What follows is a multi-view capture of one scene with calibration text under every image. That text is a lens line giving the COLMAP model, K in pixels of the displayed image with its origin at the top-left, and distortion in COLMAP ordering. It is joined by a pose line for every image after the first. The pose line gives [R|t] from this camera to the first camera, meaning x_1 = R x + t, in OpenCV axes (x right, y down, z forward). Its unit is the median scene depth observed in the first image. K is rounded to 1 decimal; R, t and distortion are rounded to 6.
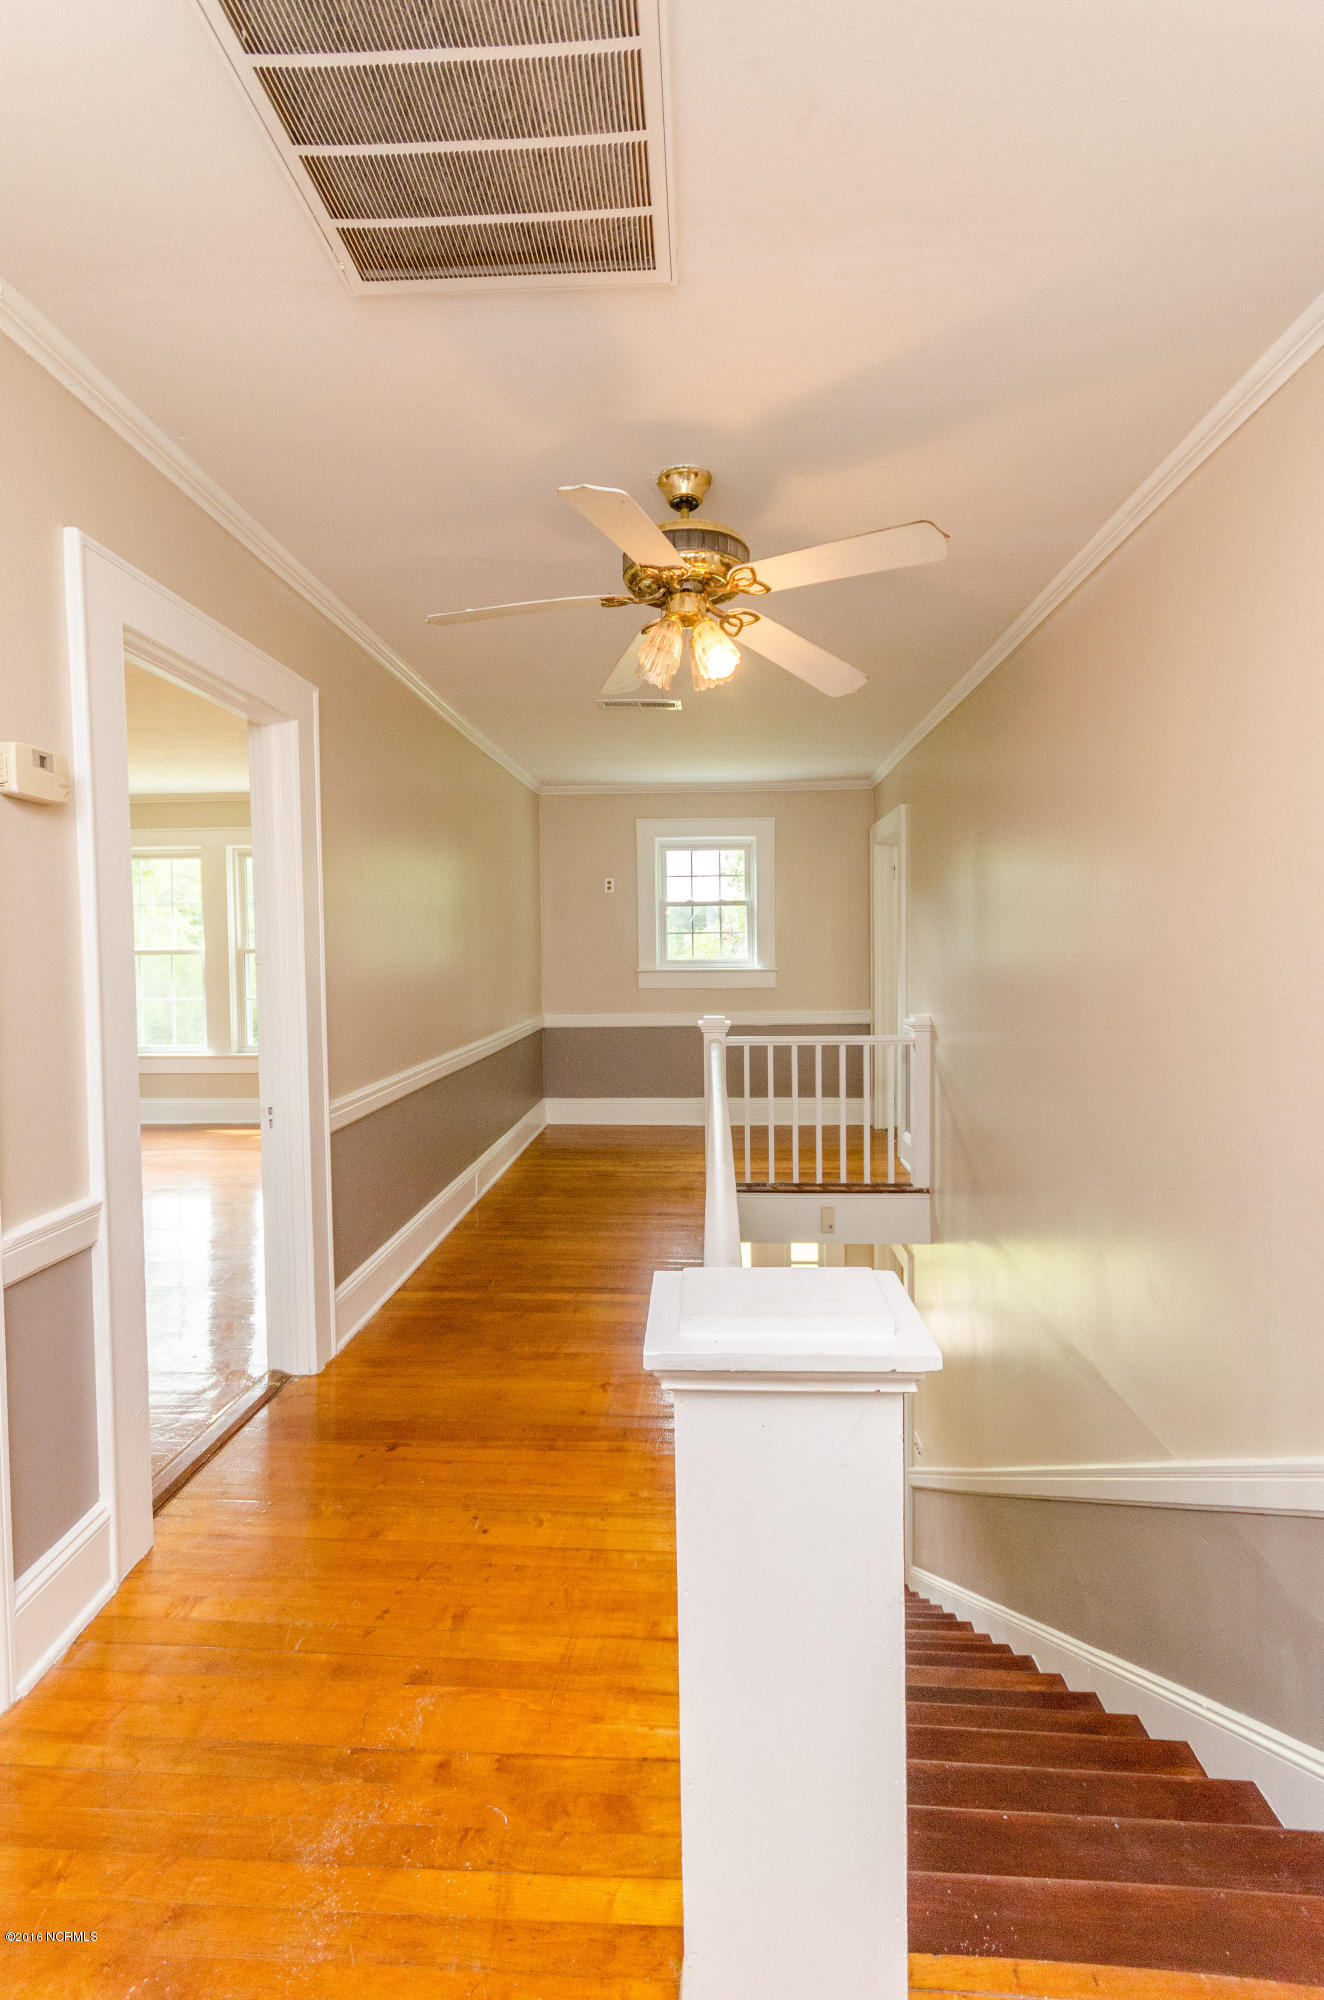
lens RADIAL K [[878.5, 0, 666.2], [0, 878.5, 990.4], [0, 0, 1]] dist [0.014727, -0.002694]
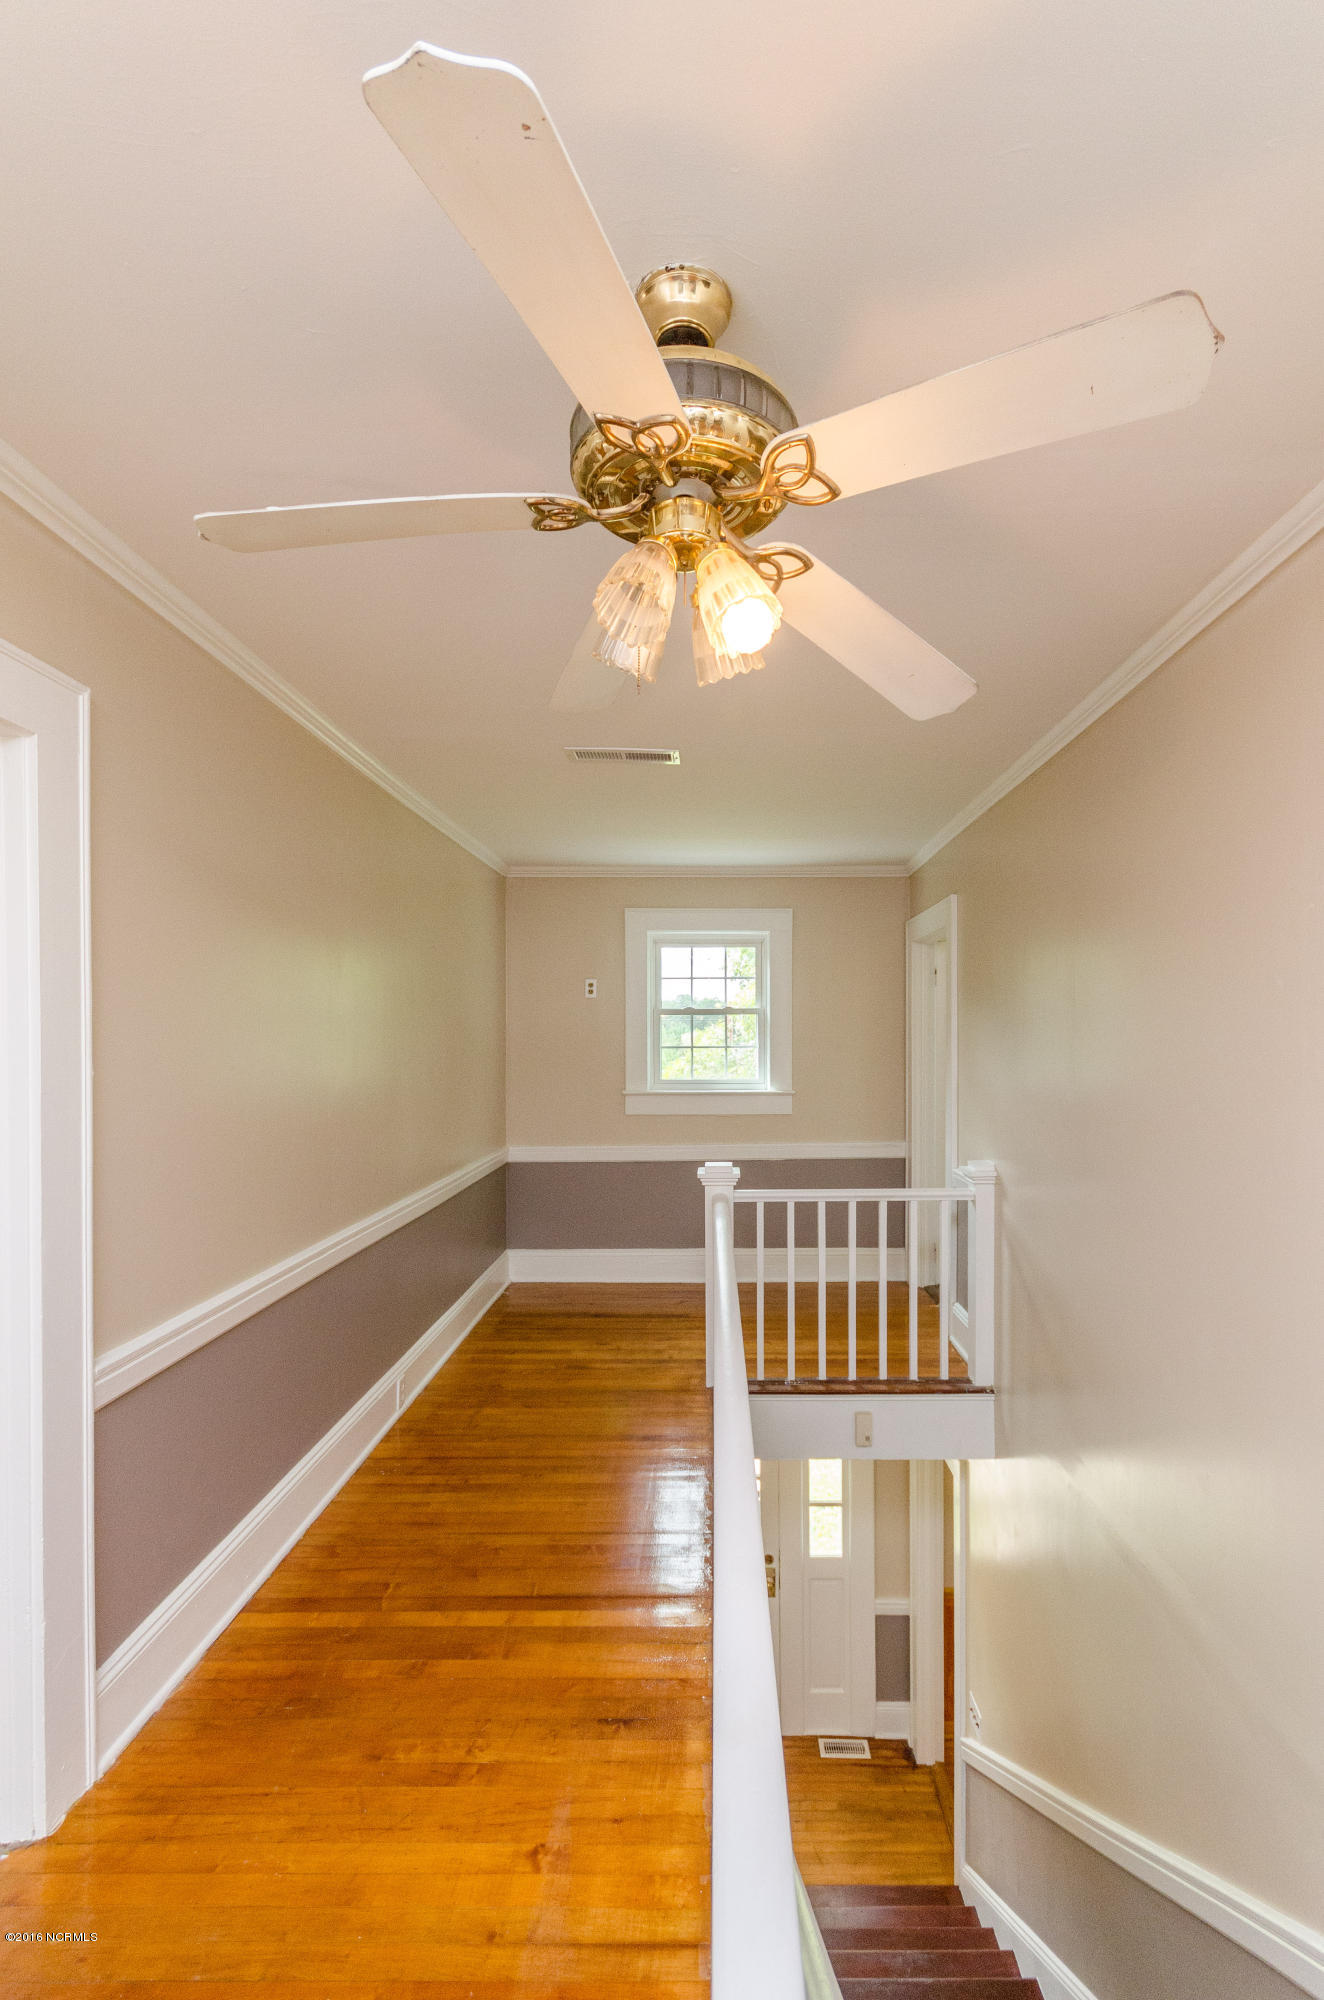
lens RADIAL K [[878.5, 0, 691.3], [0, 878.5, 1051.7], [0, 0, 1]] dist [0.014727, -0.002694]
pose [[0.999541, 0.009782, 0.028682, 0.007093], [-0.008847, 0.999431, -0.032557, -0.043620], [-0.028984, 0.032288, 0.999058, 0.227172]]
